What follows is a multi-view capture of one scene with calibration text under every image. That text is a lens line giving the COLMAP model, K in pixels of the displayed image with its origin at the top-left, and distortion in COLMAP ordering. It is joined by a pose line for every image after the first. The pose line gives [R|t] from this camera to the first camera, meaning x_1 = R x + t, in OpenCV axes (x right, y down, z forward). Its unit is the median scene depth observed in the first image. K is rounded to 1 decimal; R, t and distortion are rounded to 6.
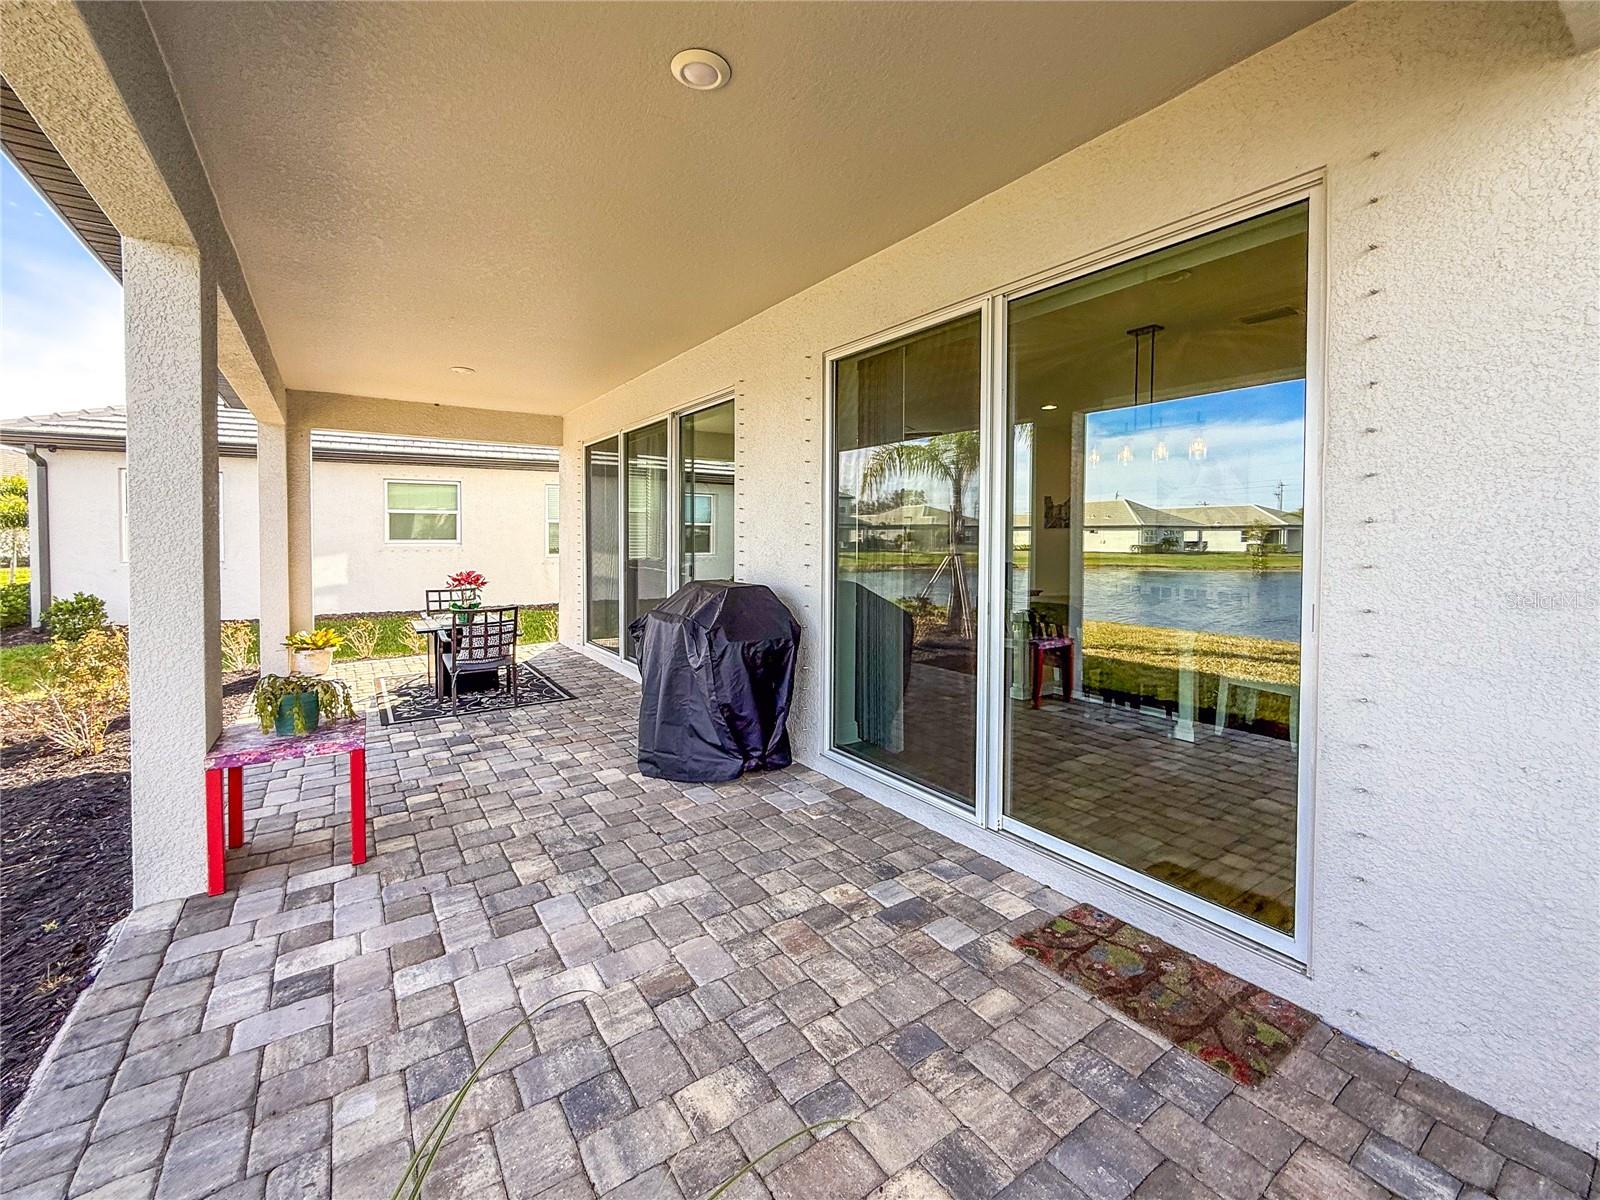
lens RADIAL K [[647.0, 0, 787.3], [0, 647.0, 617.7], [0, 0, 1]] dist [-0.000800, -0.000299]
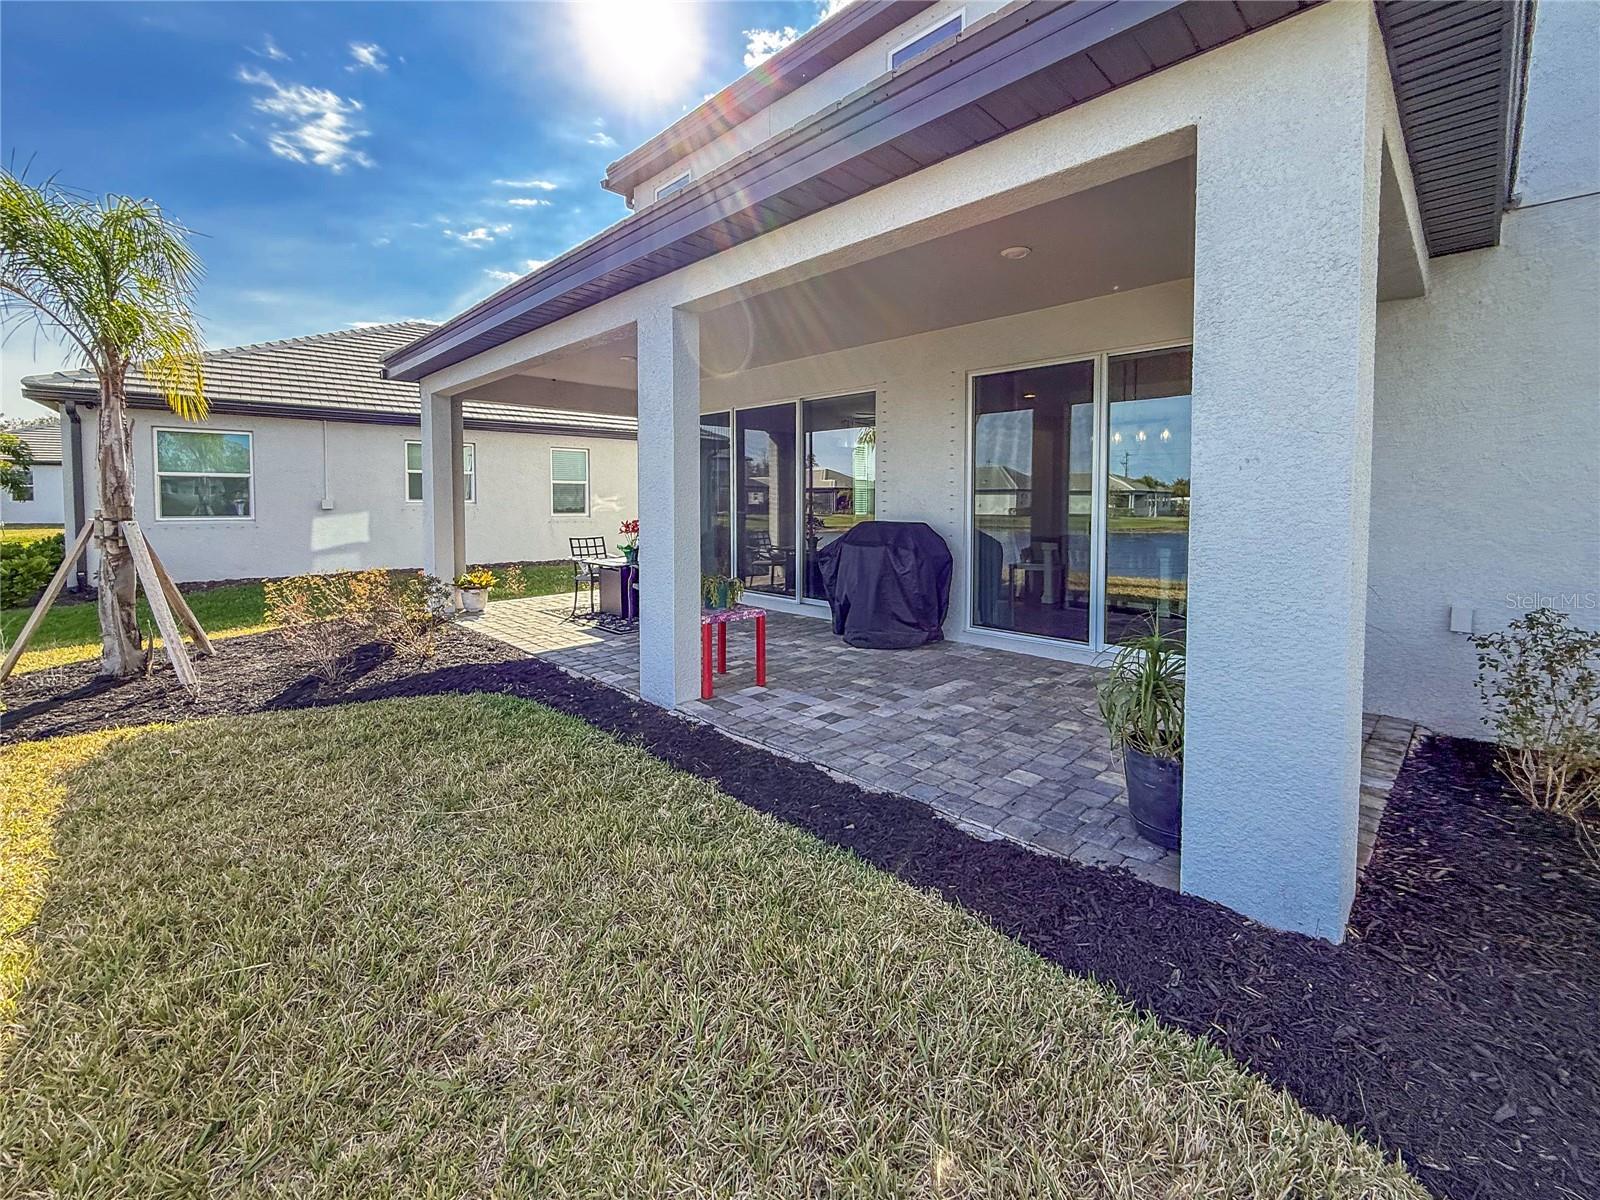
lens RADIAL K [[659.7, 0, 800.0], [0, 659.7, 600.0], [0, 0, 1]] dist [-0.001669, -0.000597]
pose [[0.981804, -0.029439, 0.187599, -0.783515], [0.024667, 0.999311, 0.027725, 0.103596], [-0.188286, -0.022593, 0.981854, -0.594989]]
